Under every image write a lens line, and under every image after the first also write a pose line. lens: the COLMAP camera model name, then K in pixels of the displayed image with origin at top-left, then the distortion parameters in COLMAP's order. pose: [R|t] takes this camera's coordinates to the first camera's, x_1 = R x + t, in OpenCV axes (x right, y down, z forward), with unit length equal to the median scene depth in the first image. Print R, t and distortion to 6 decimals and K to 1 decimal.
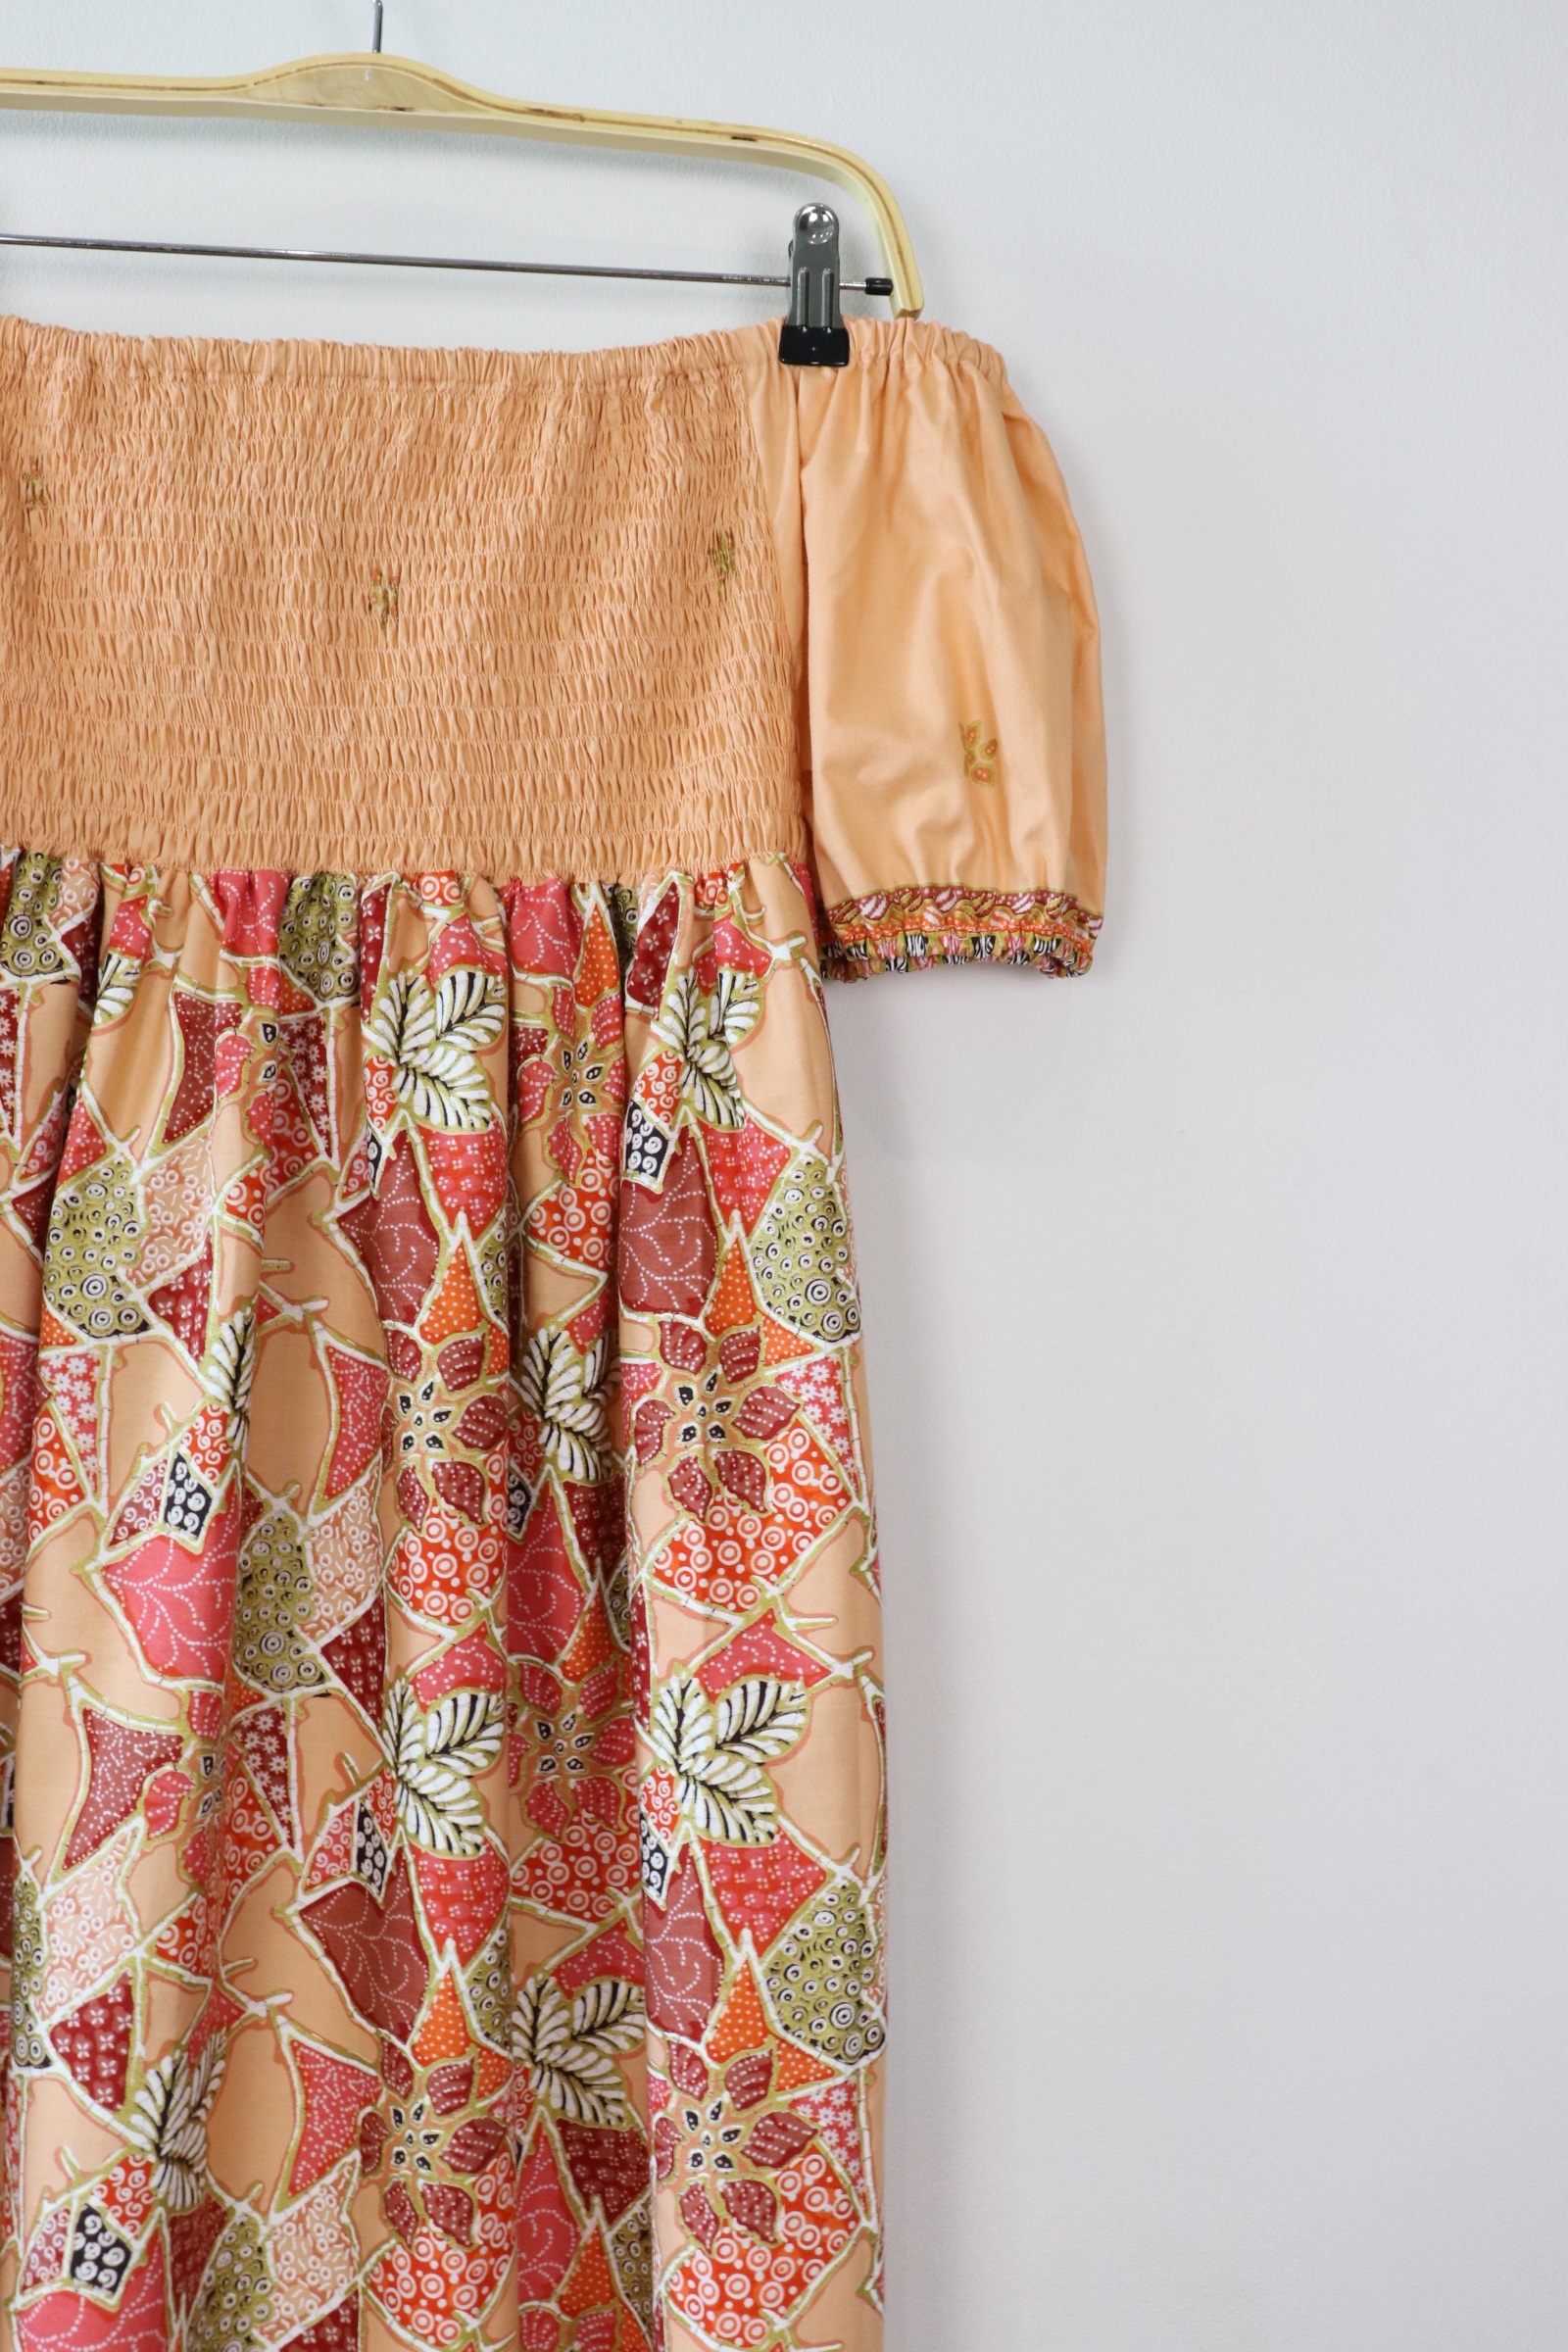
lens RADIAL K [[2349.0, 0, 800.9], [0, 2349.0, 1159.5], [0, 0, 1]] dist [-0.114311, 0.000000]
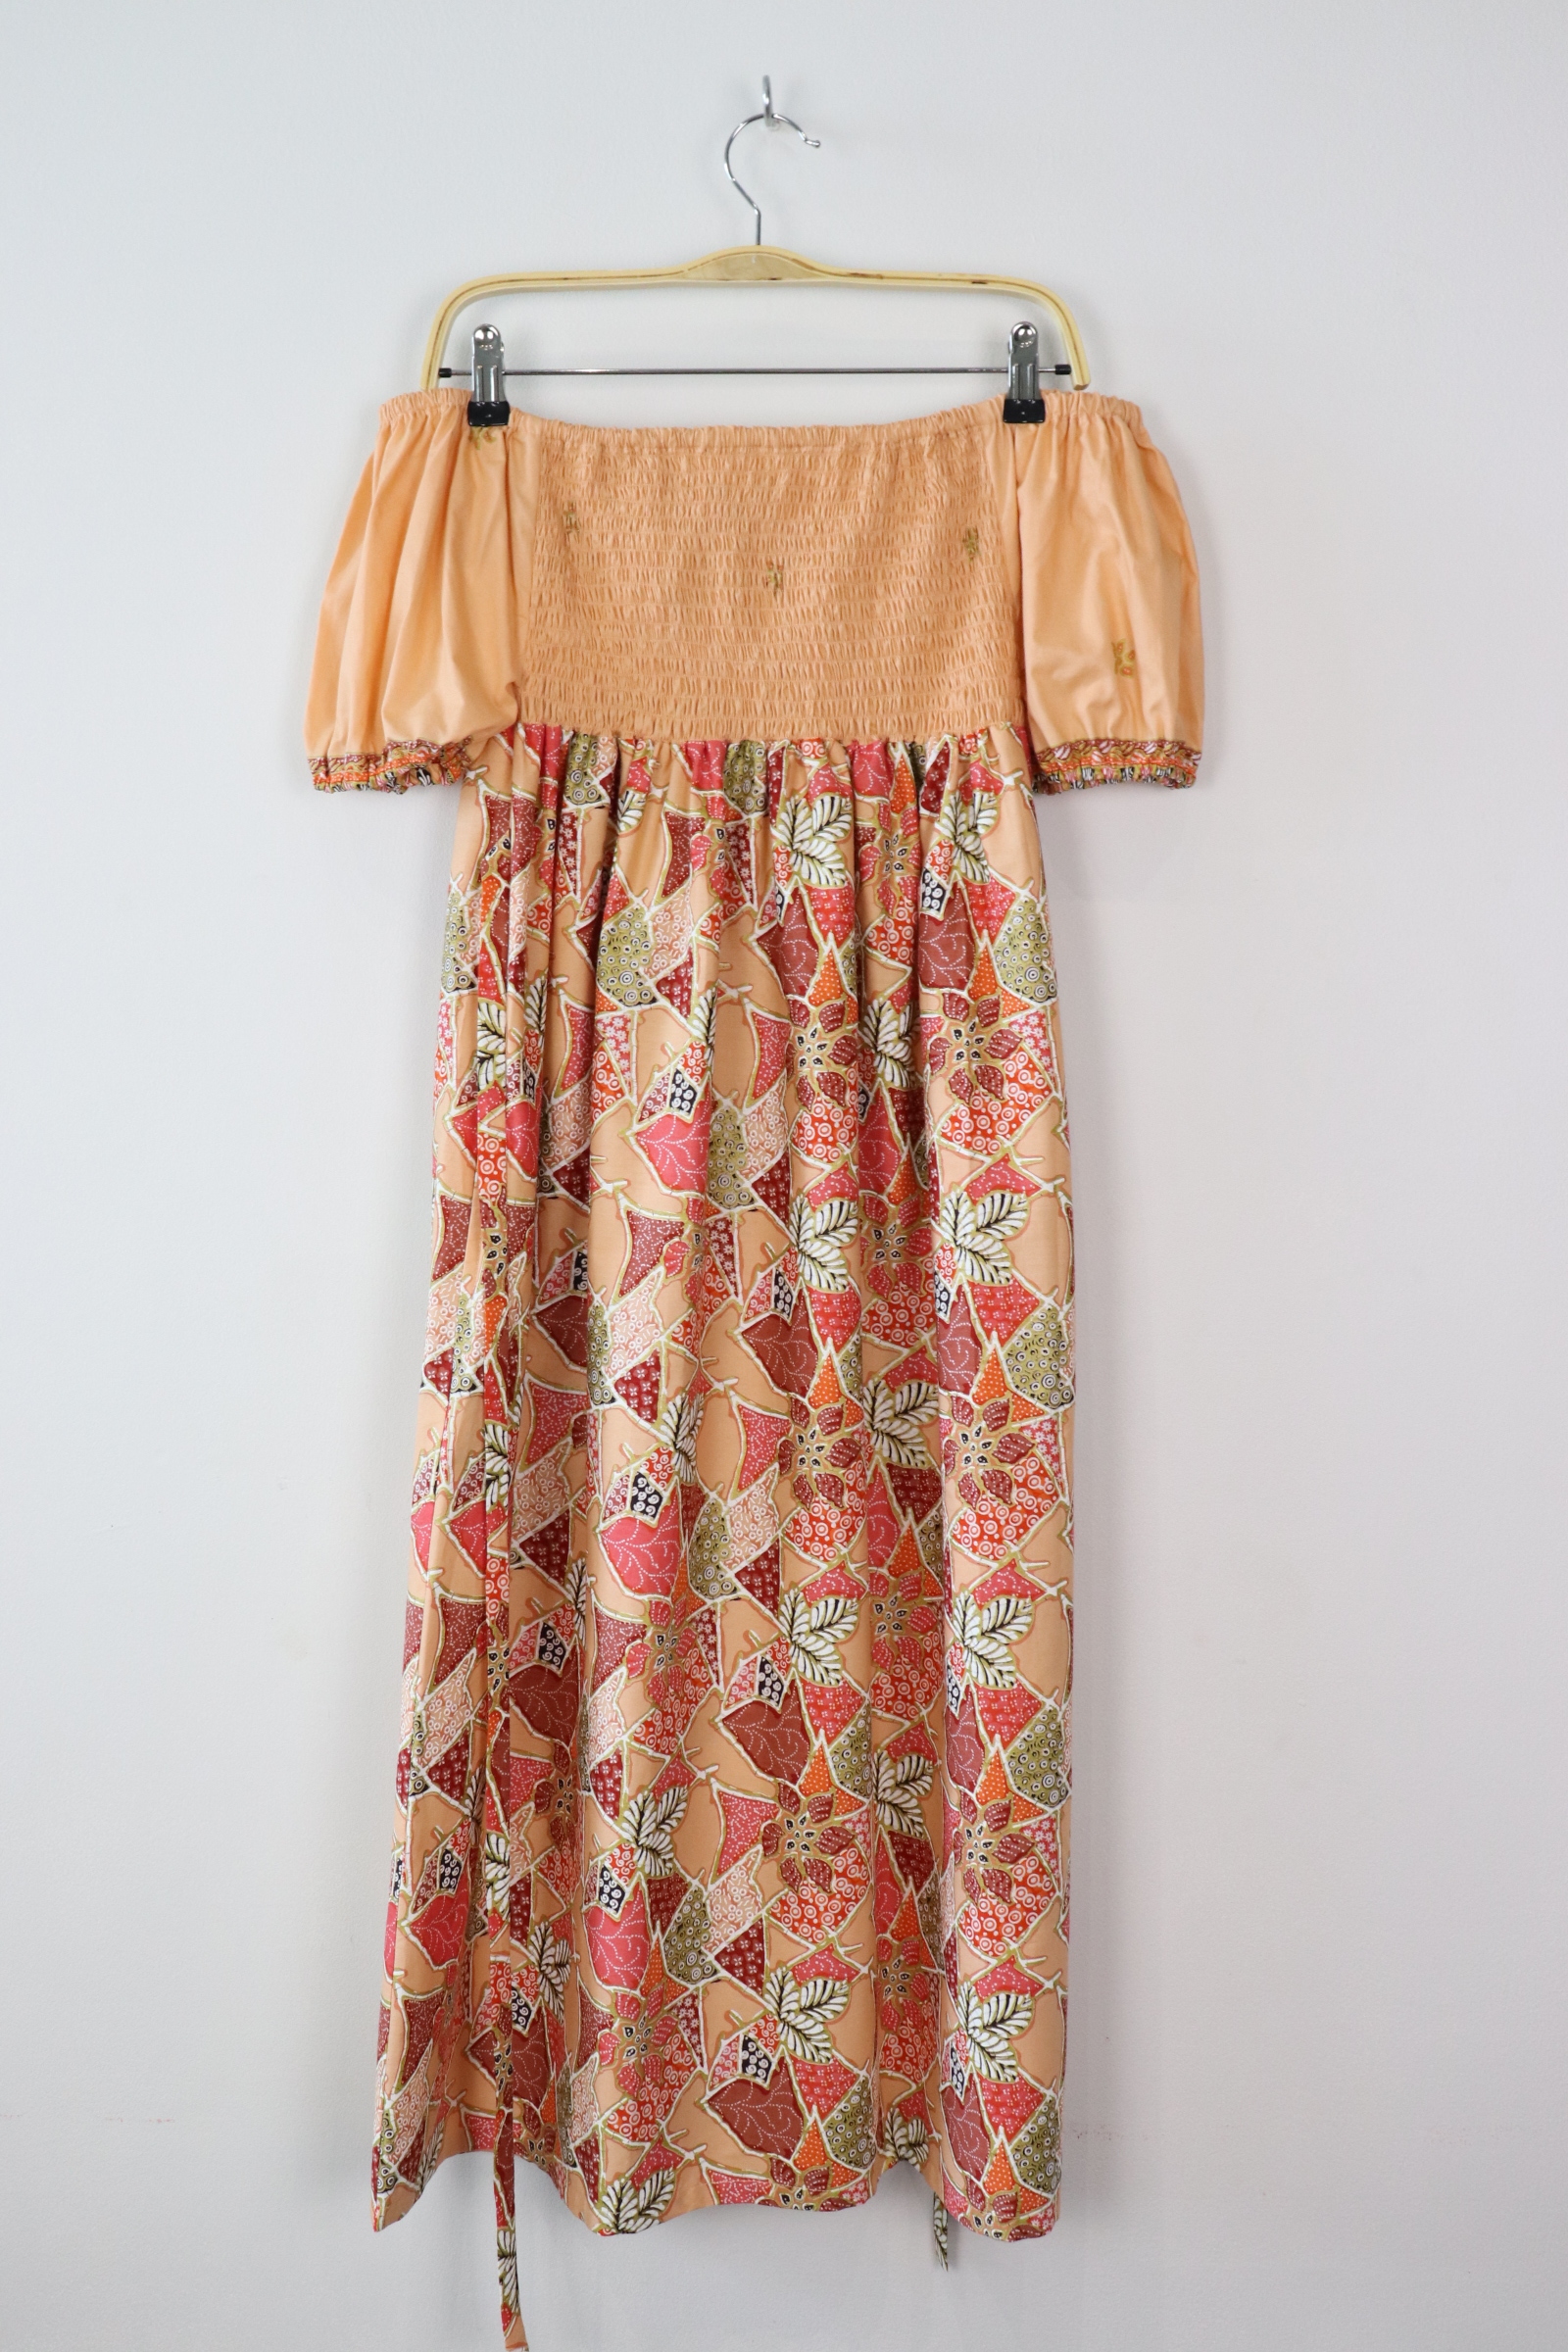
lens RADIAL K [[2397.1, 0, 787.3], [0, 2397.1, 1179.1], [0, 0, 1]] dist [-0.109944, 0.000000]
pose [[0.993079, -0.007294, -0.117223, 0.034347], [0.019692, 0.994282, 0.104954, 0.016943], [0.115787, -0.106536, 0.987544, -0.811301]]
